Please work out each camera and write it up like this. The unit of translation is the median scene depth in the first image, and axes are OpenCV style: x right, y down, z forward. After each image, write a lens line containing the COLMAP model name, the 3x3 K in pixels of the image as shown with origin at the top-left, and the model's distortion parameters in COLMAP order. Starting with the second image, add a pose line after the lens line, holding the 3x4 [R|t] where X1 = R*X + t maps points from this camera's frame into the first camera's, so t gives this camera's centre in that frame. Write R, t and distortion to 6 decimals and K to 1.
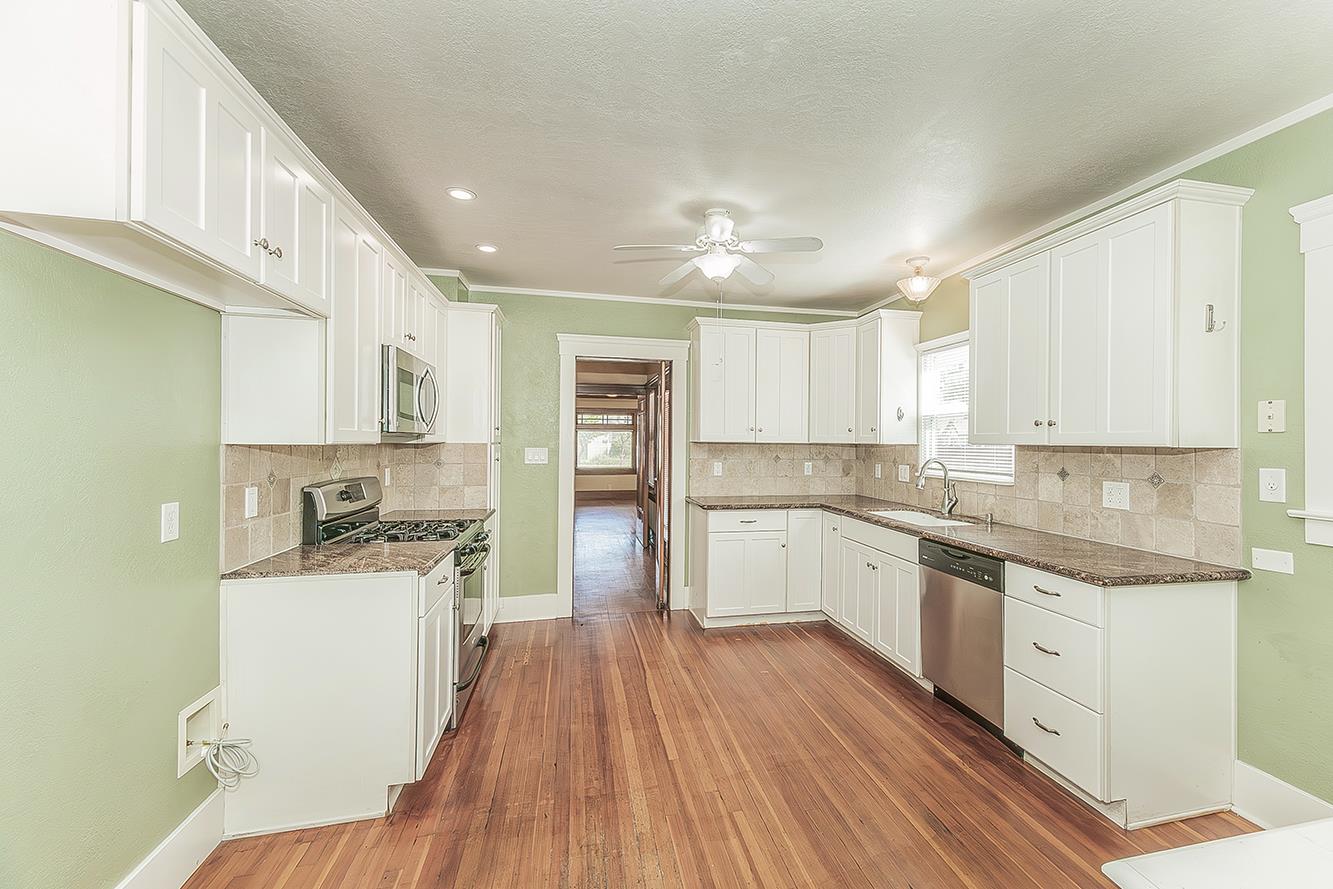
lens RADIAL K [[563.5, 0, 666.4], [0, 563.5, 440.6], [0, 0, 1]] dist [0.000644, 0.000212]
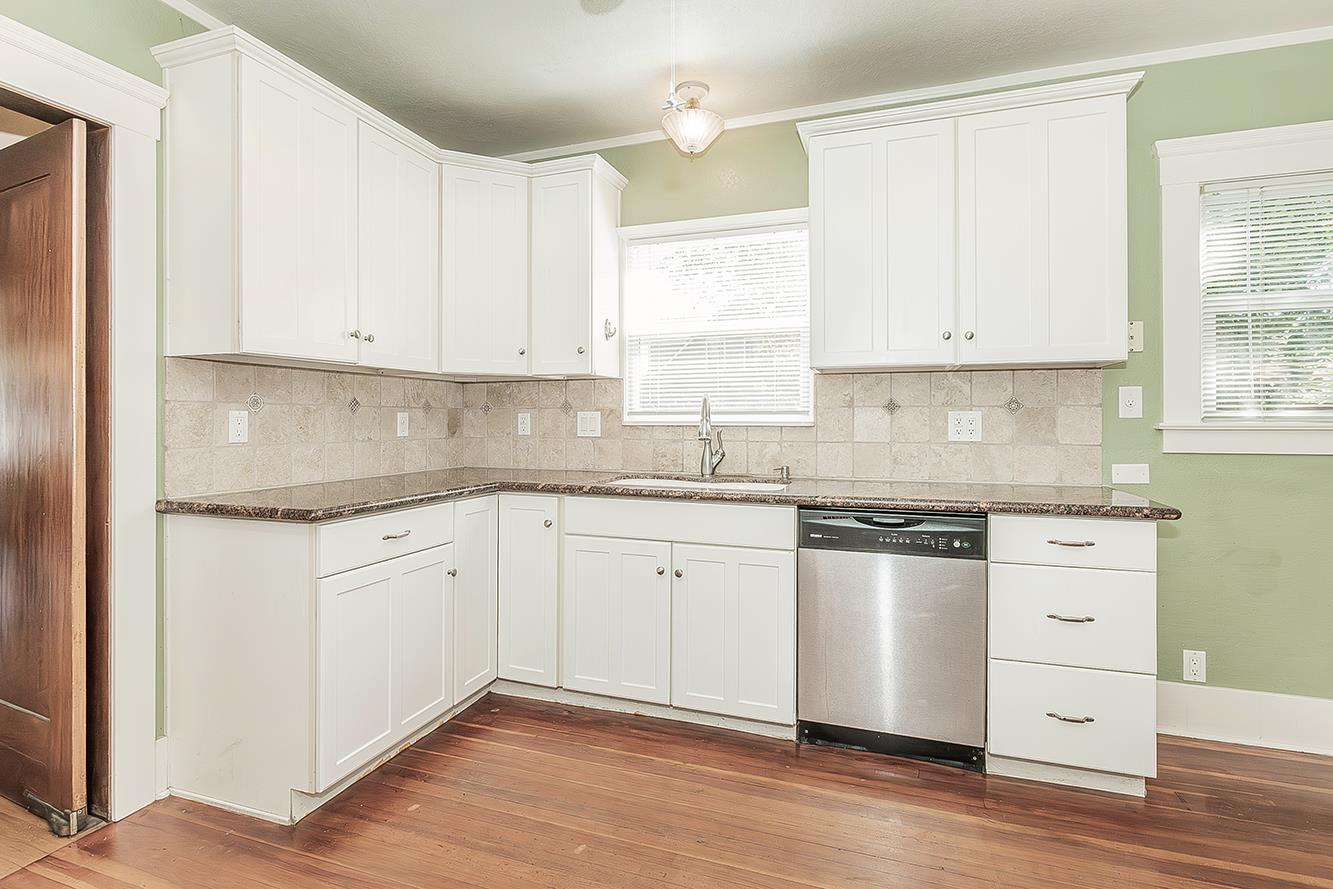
lens RADIAL K [[664.2, 0, 652.5], [0, 664.2, 426.4], [0, 0, 1]] dist [-0.013802, -0.000217]
pose [[0.491652, -0.013891, 0.870681, -0.252092], [0.002609, 0.999892, 0.014479, 0.060632], [-0.870788, -0.004847, 0.491635, 0.683236]]
